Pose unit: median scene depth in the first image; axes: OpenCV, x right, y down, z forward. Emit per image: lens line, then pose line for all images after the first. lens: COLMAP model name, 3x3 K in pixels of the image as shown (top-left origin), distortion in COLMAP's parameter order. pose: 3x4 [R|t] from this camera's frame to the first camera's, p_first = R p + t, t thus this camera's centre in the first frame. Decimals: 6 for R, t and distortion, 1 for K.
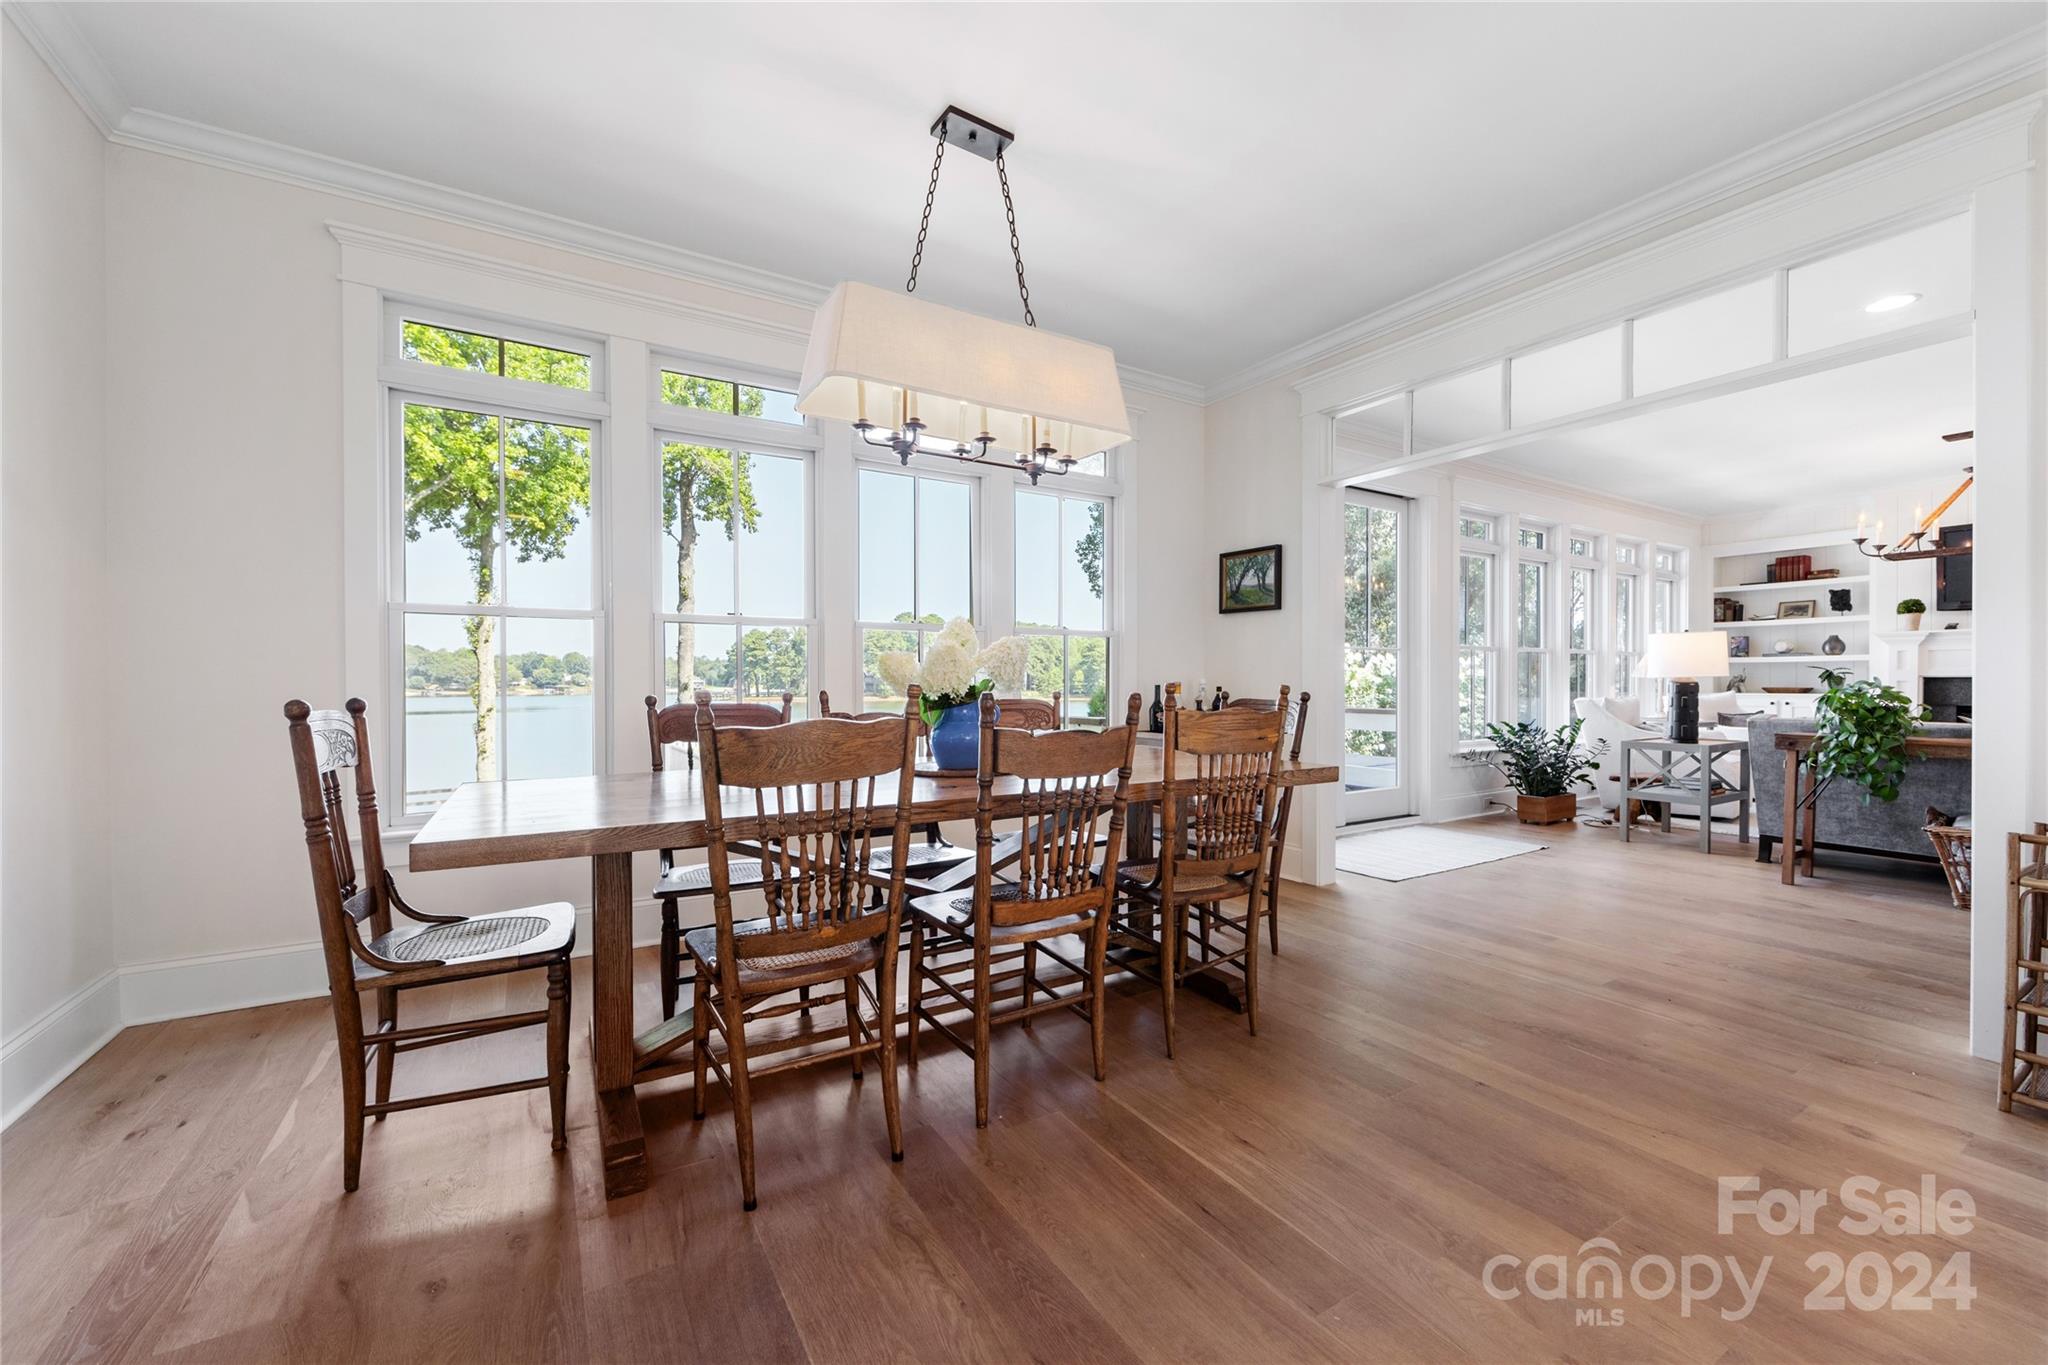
lens RADIAL K [[802.2, 0, 1013.7], [0, 802.2, 685.6], [0, 0, 1]] dist [-0.003246, -0.000340]
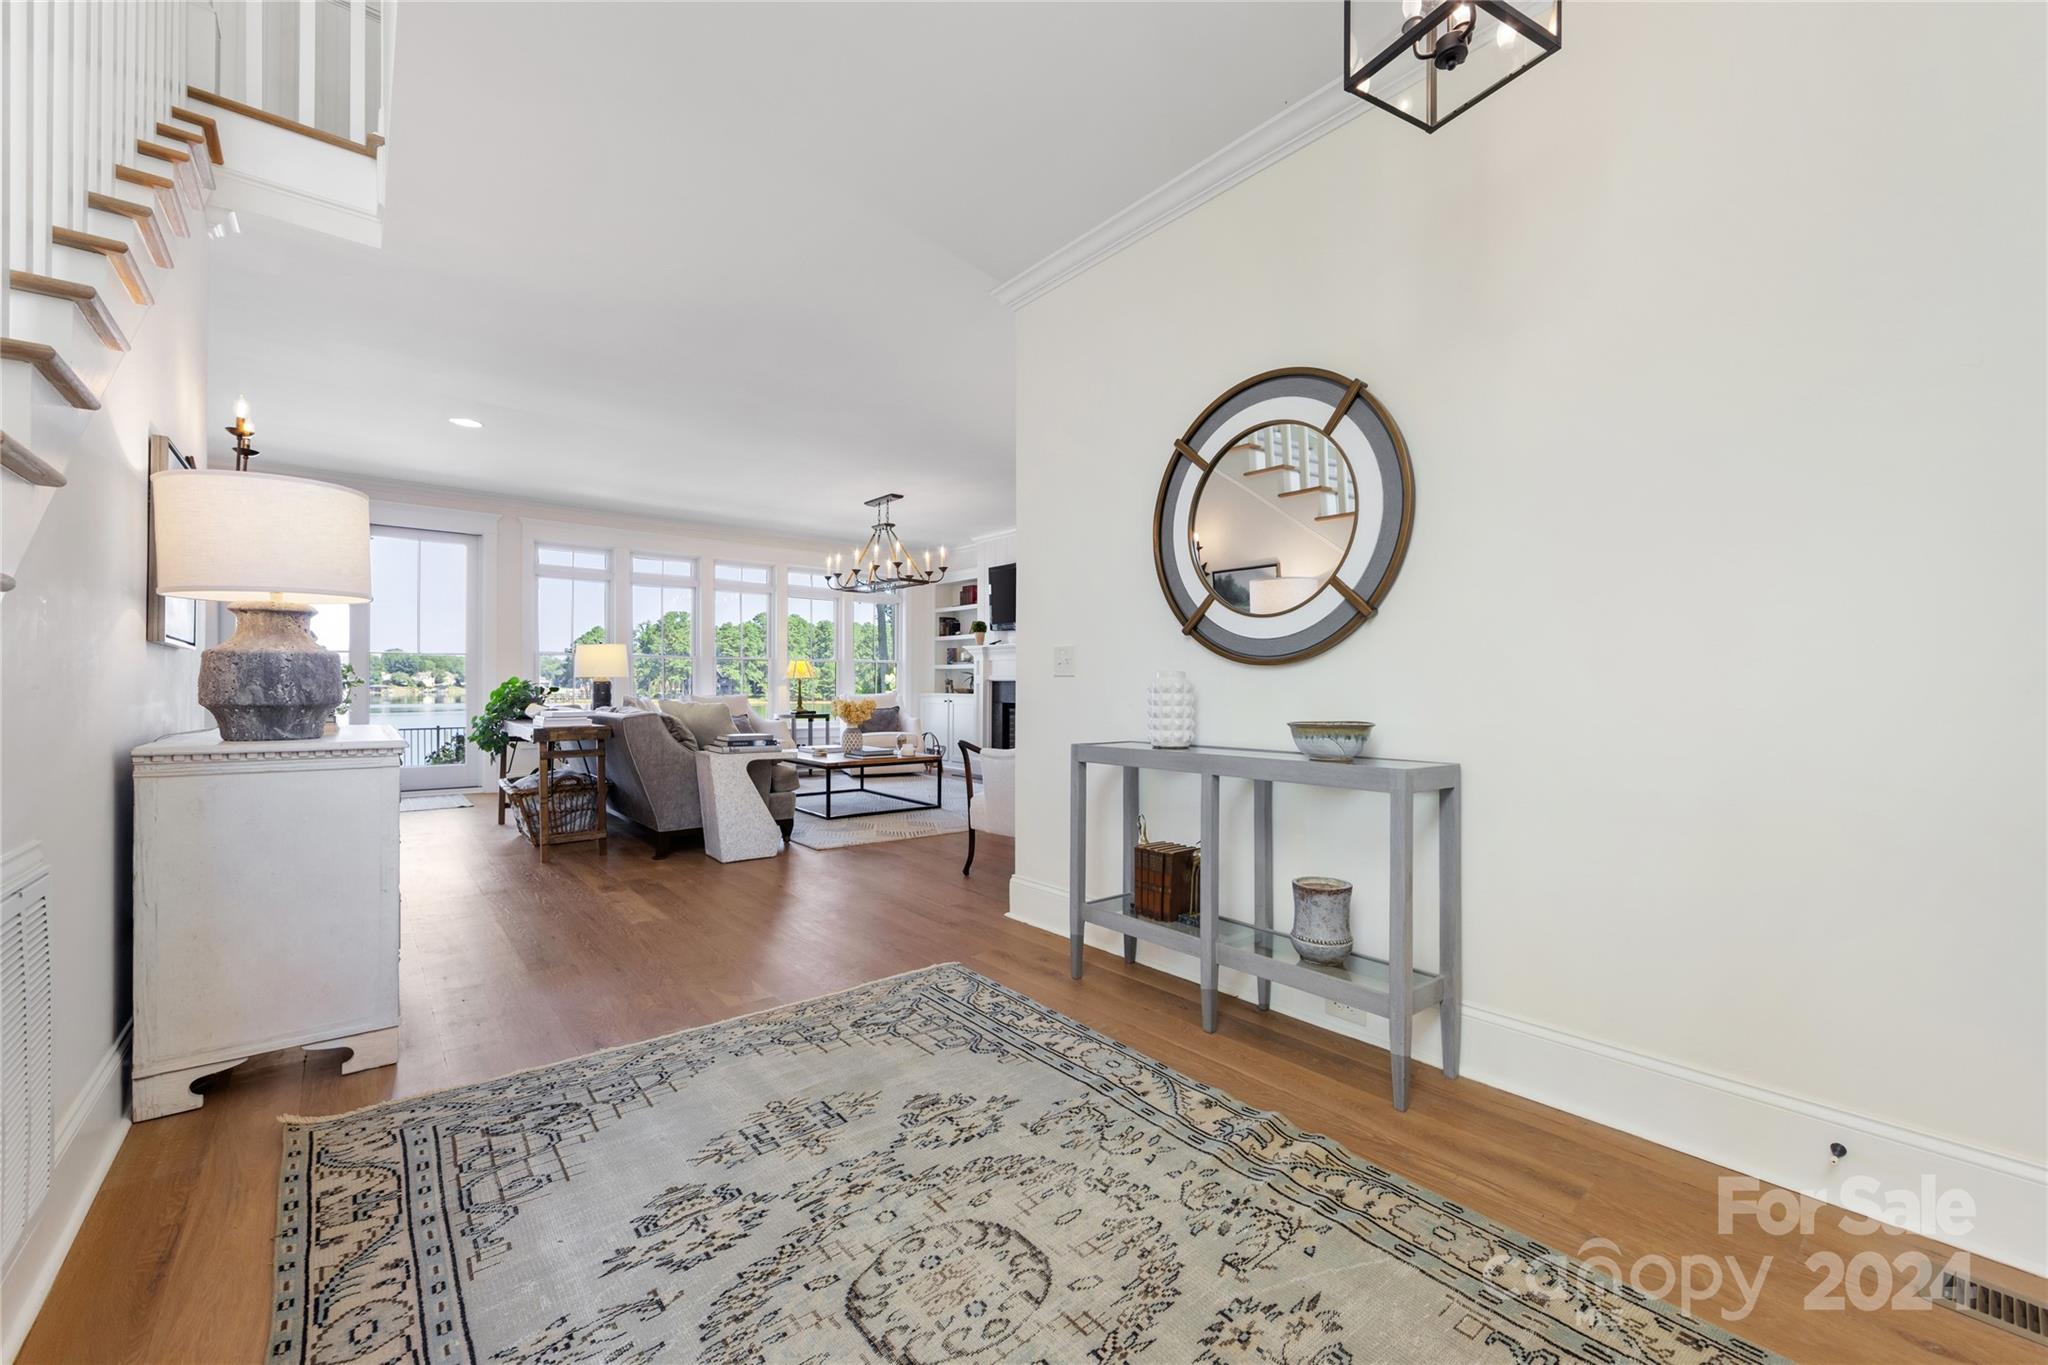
lens RADIAL K [[808.3, 0, 1018.4], [0, 808.3, 691.8], [0, 0, 1]] dist [-0.006096, -0.000088]
pose [[0.988567, 0.006929, 0.150625, 0.275931], [-0.007340, 0.999971, 0.002169, 0.001147], [-0.150606, -0.003250, 0.988589, -0.090141]]
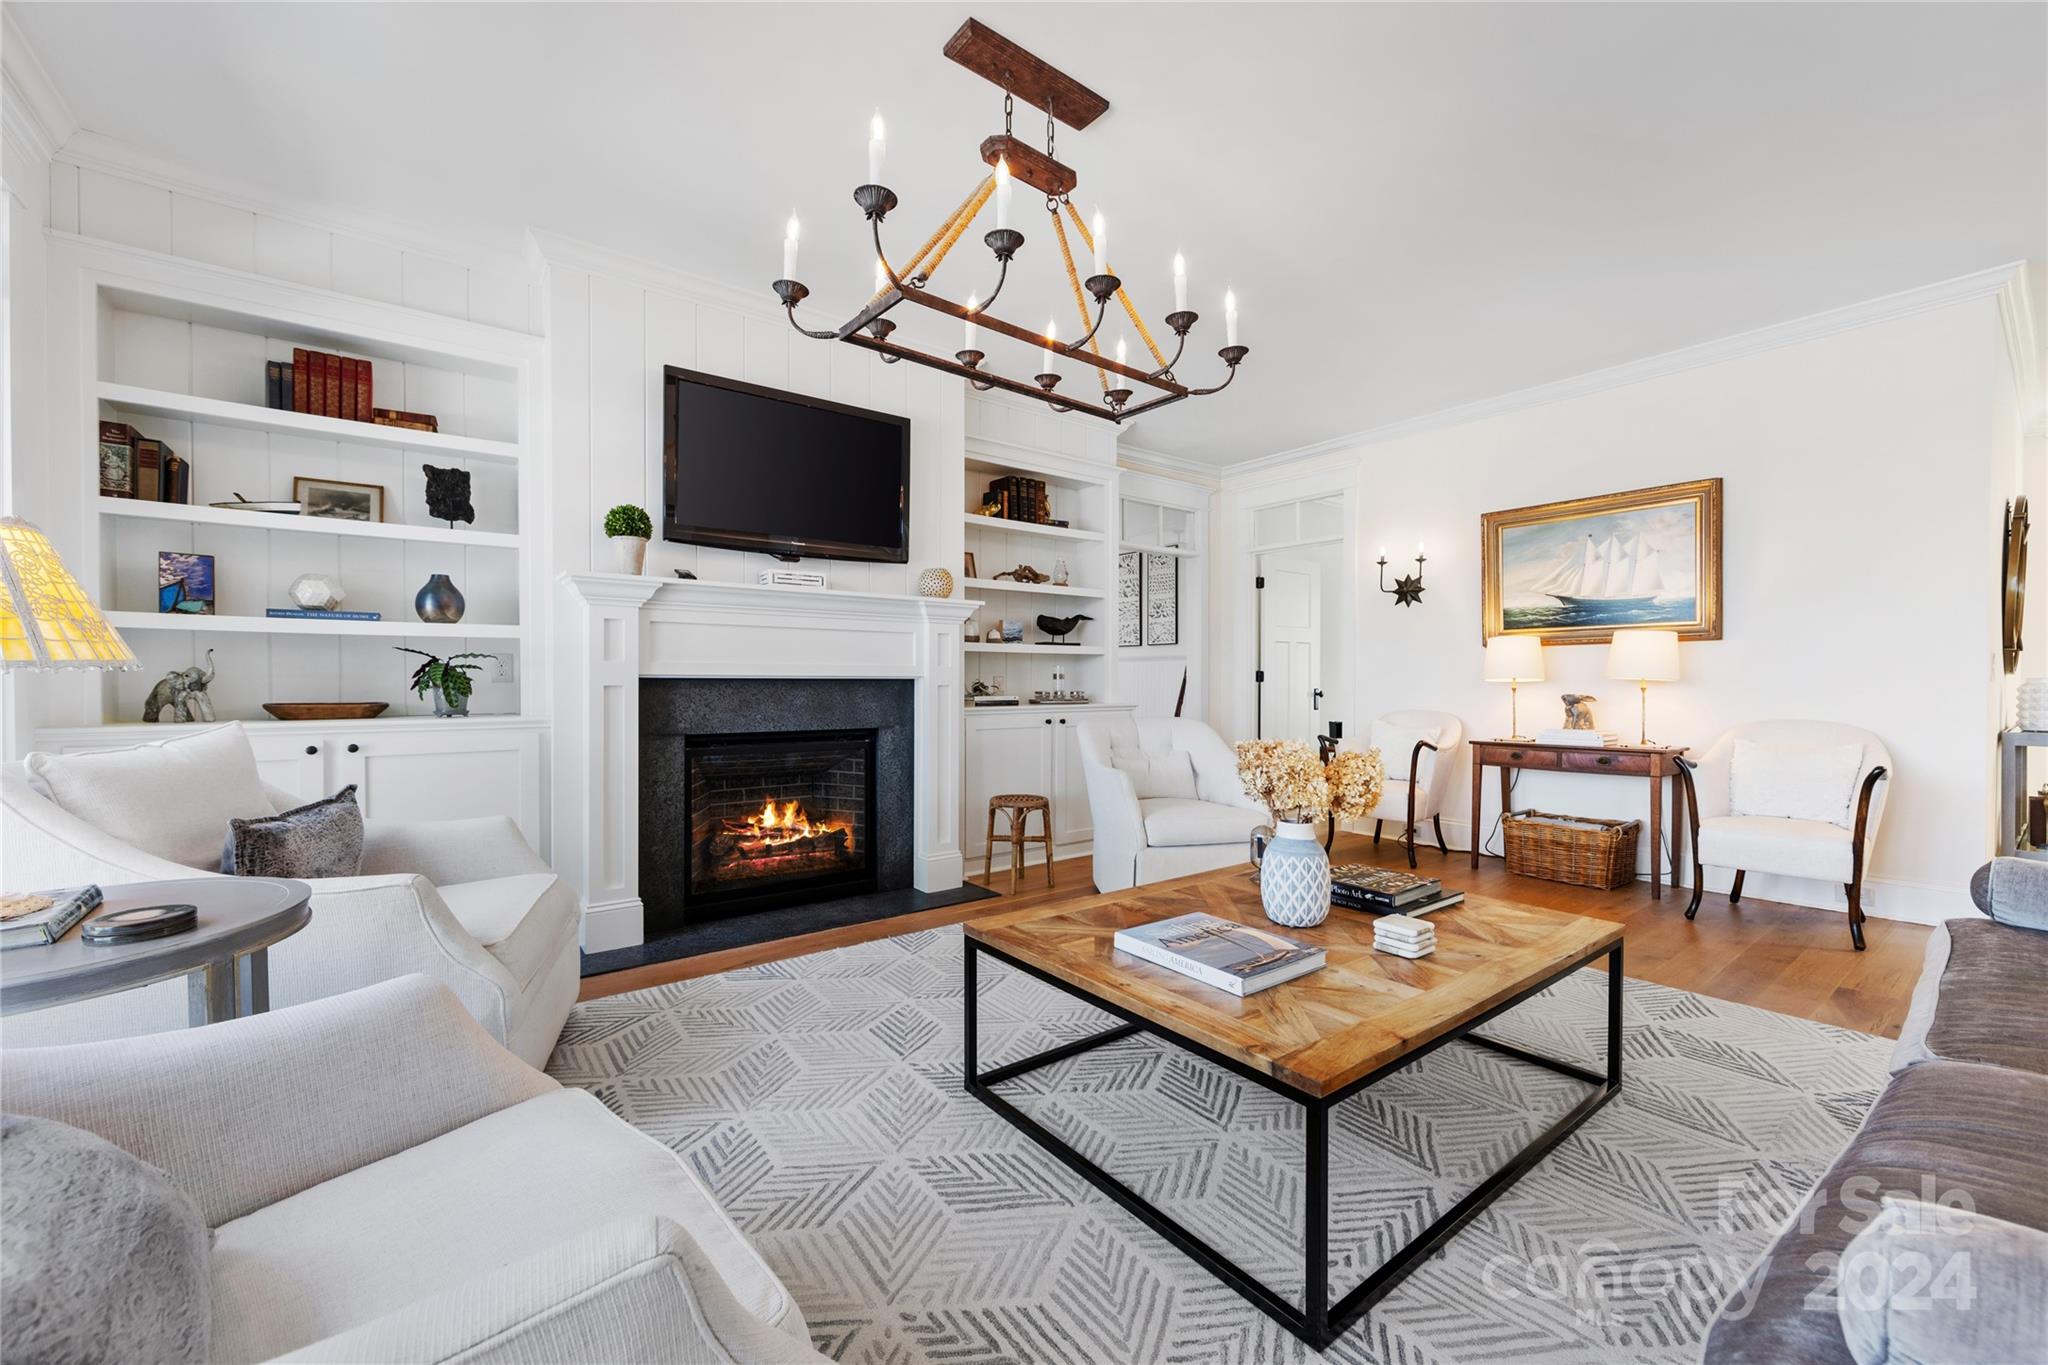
lens RADIAL K [[801.5, 0, 1031.2], [0, 801.5, 687.9], [0, 0, 1]] dist [0.000233, 0.000063]
pose [[-0.112989, -0.007103, 0.993571, 0.180165], [0.005239, 0.999956, 0.007745, -0.001963], [-0.993582, 0.006080, -0.112947, 0.230243]]
